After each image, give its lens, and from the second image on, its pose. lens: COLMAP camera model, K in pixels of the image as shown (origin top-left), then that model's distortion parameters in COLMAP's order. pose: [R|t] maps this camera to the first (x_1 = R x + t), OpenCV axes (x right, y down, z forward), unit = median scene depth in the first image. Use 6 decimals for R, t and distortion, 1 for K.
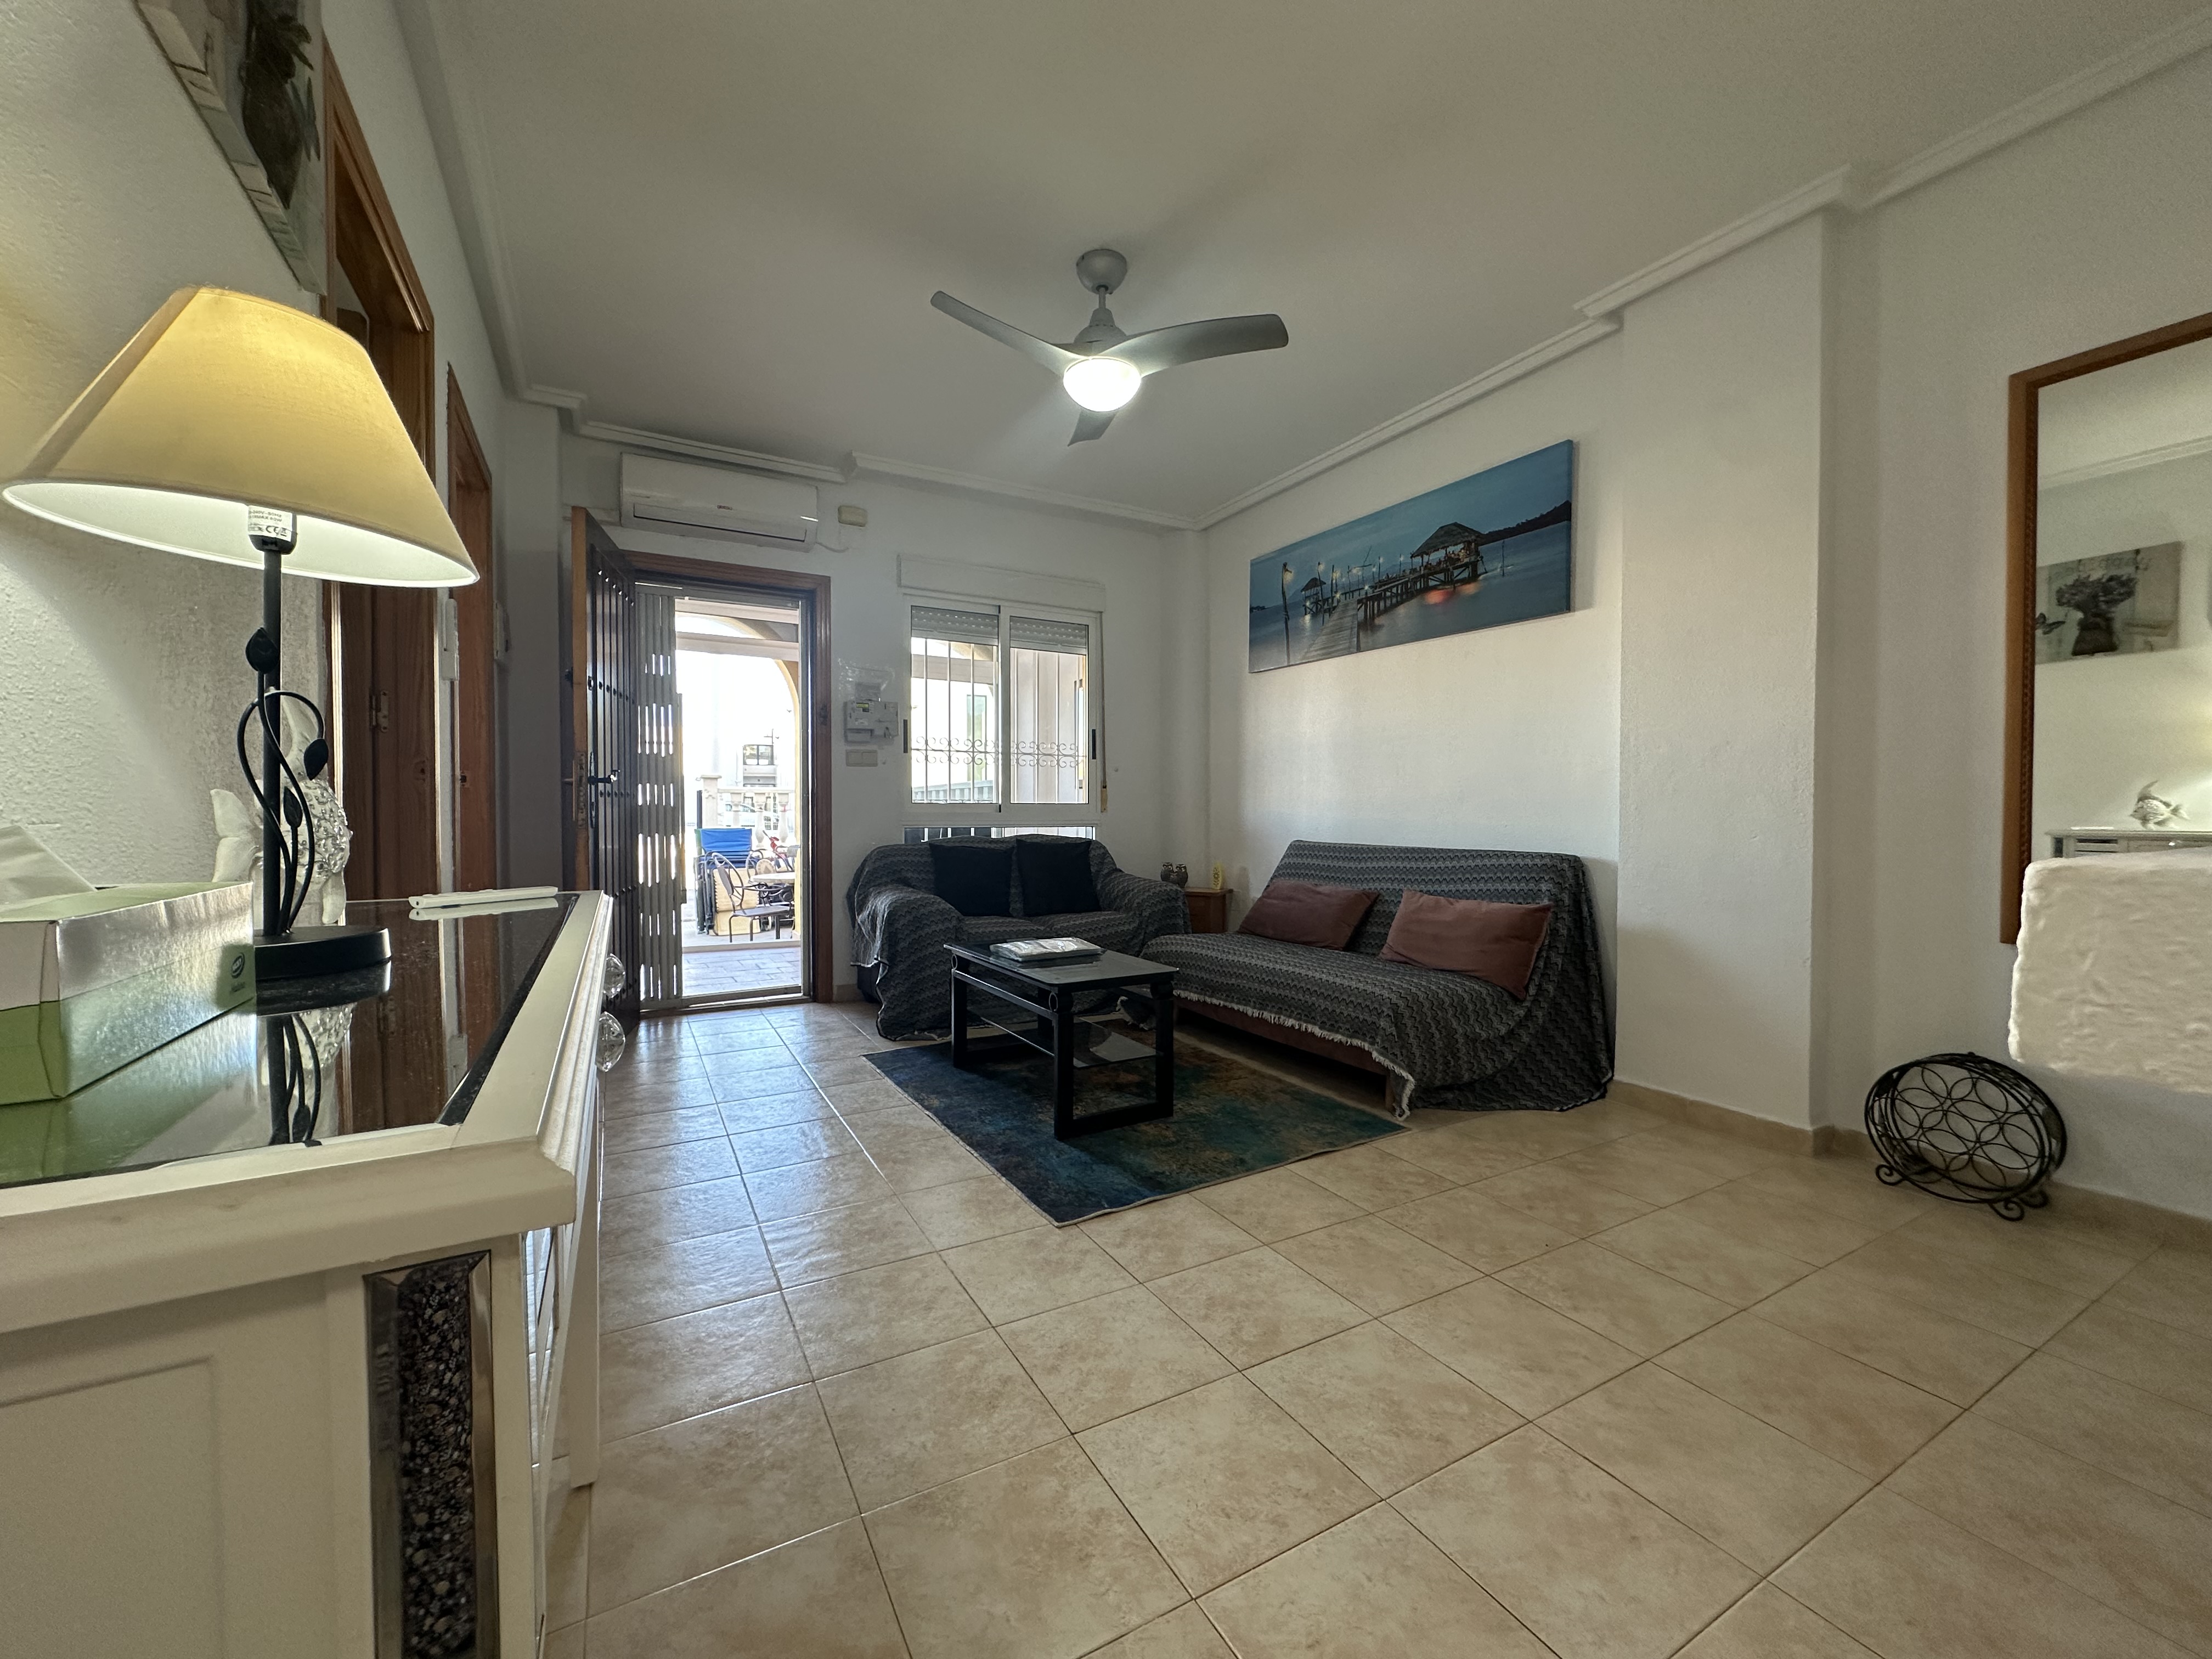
lens RADIAL K [[877.4, 0, 1106.0], [0, 877.4, 829.5], [0, 0, 1]] dist [-0.001696, 0.000429]
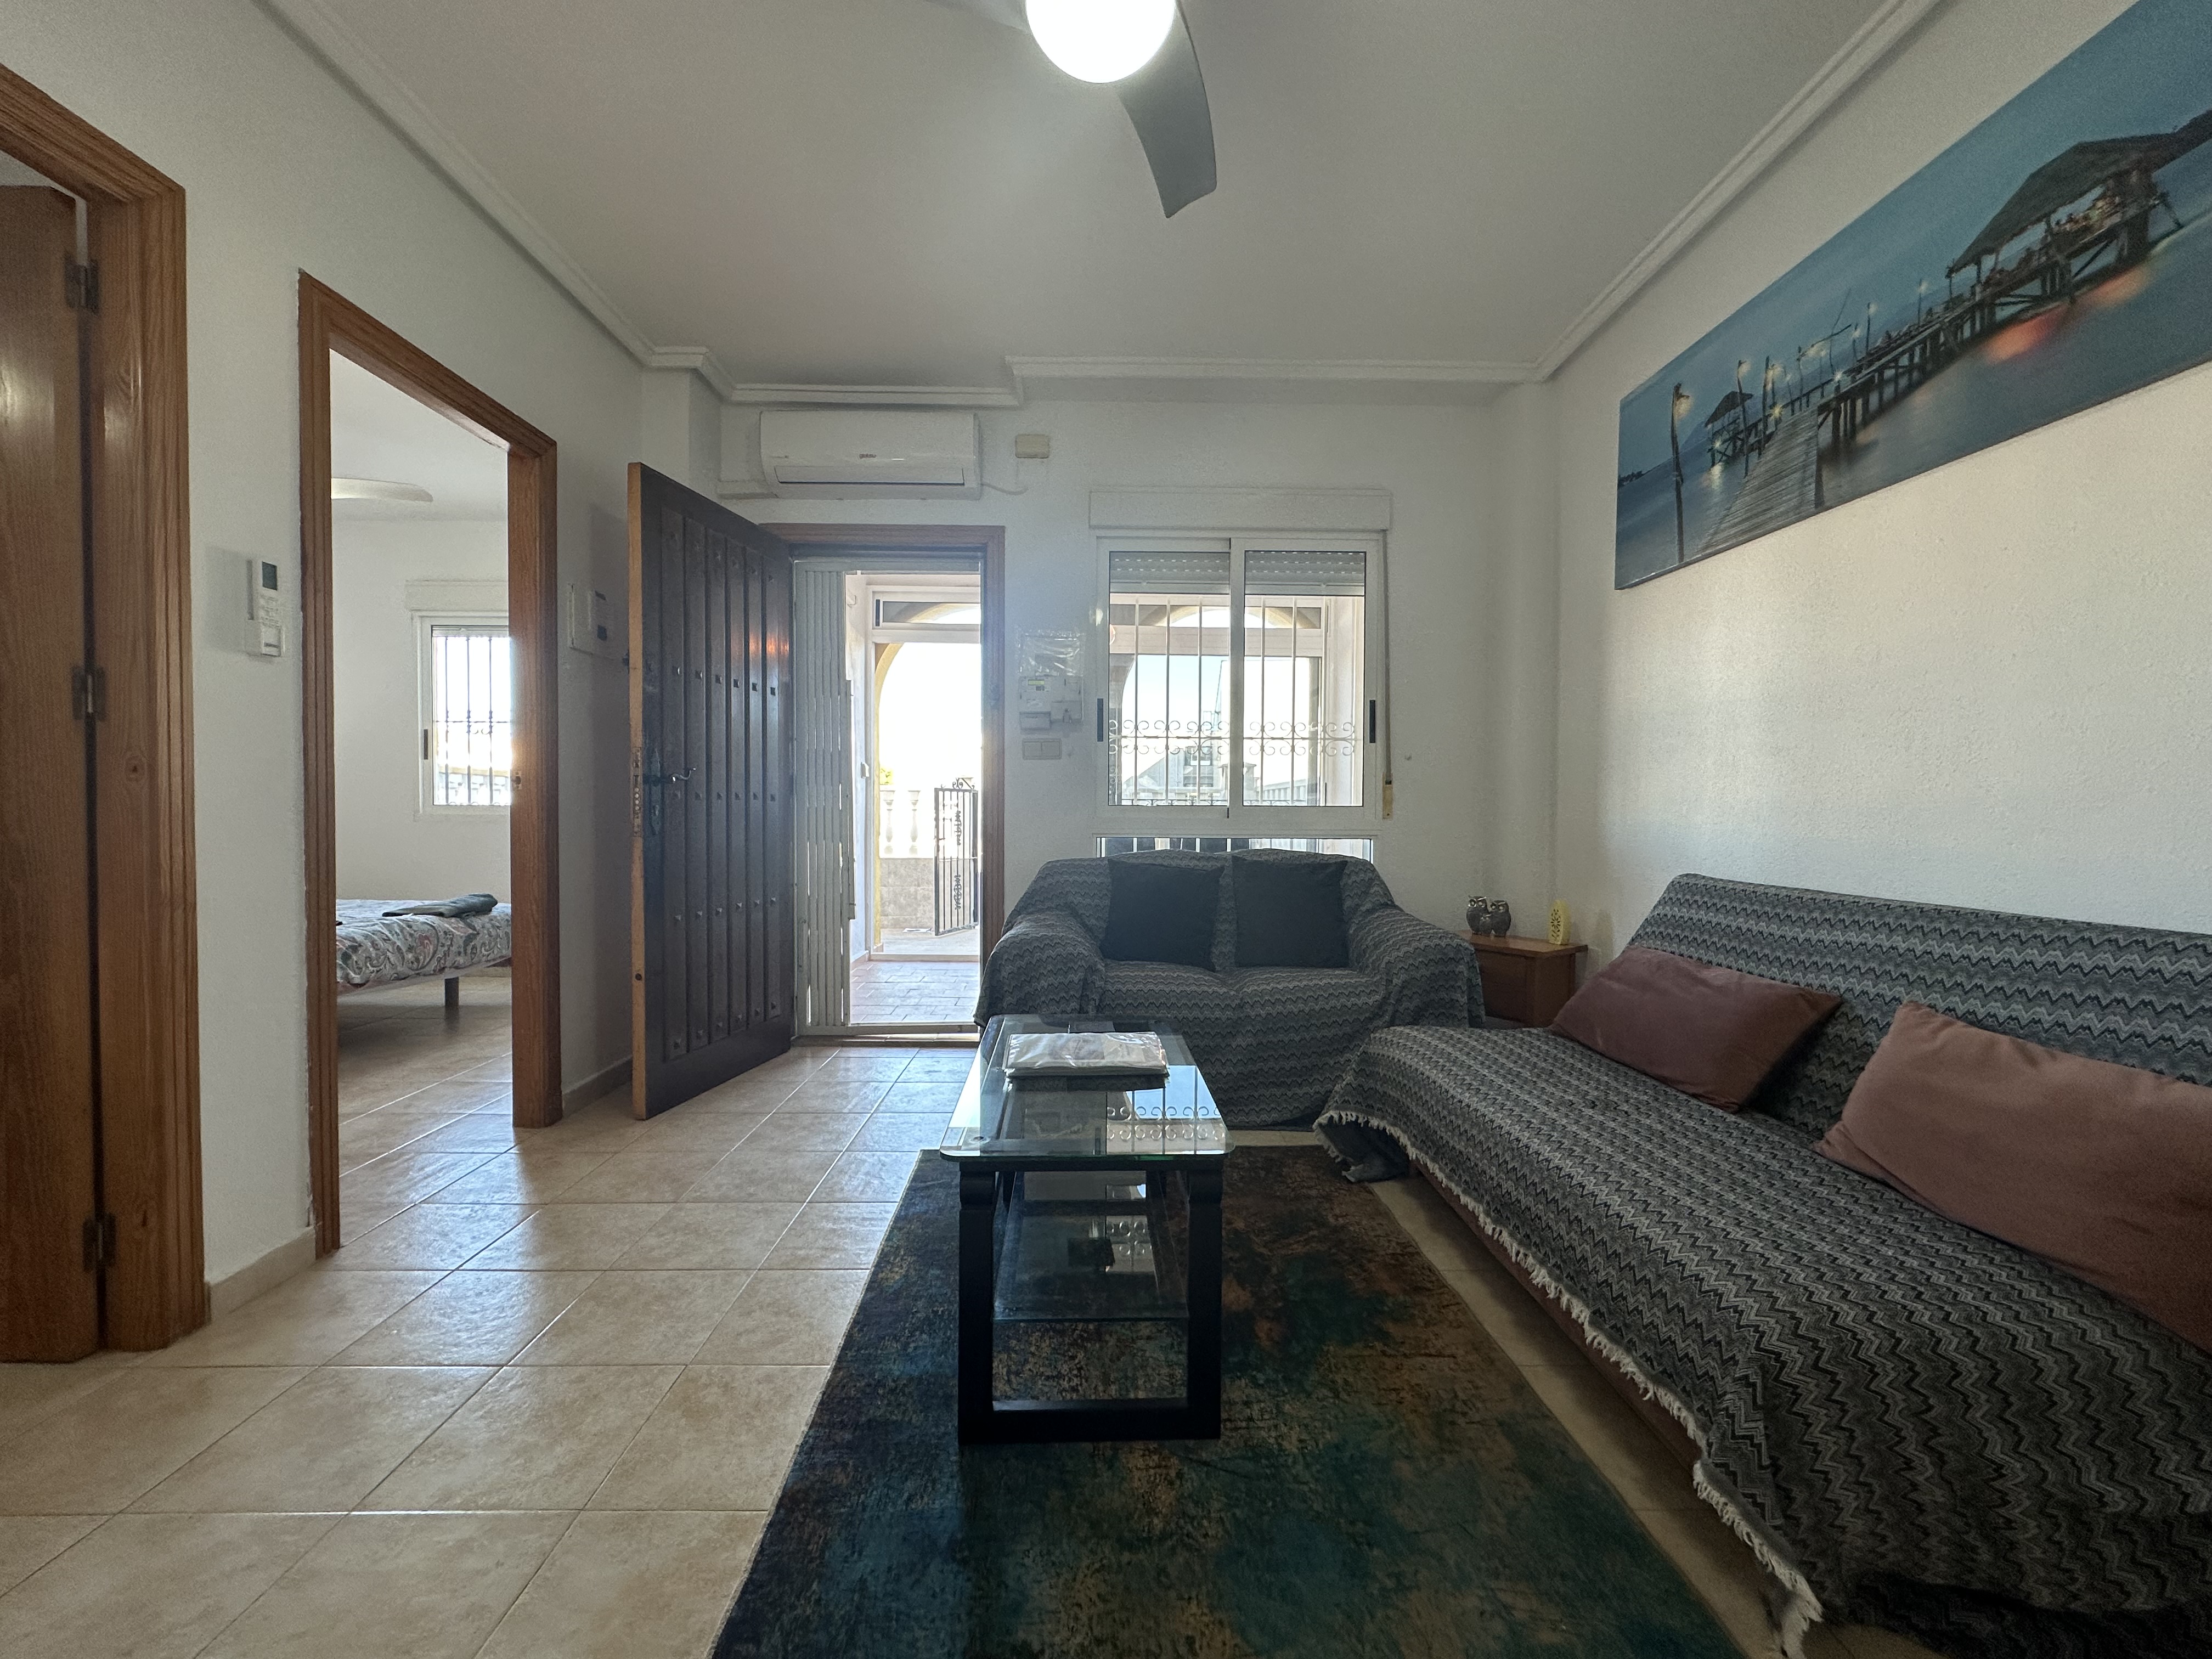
lens RADIAL K [[877.4, 0, 1106.0], [0, 877.4, 829.5], [0, 0, 1]] dist [-0.001696, 0.000429]
pose [[0.878524, 0.015356, -0.477452, 0.168711], [-0.014743, 0.999879, 0.005031, -0.014226], [0.477471, 0.002619, 0.878644, 0.354926]]
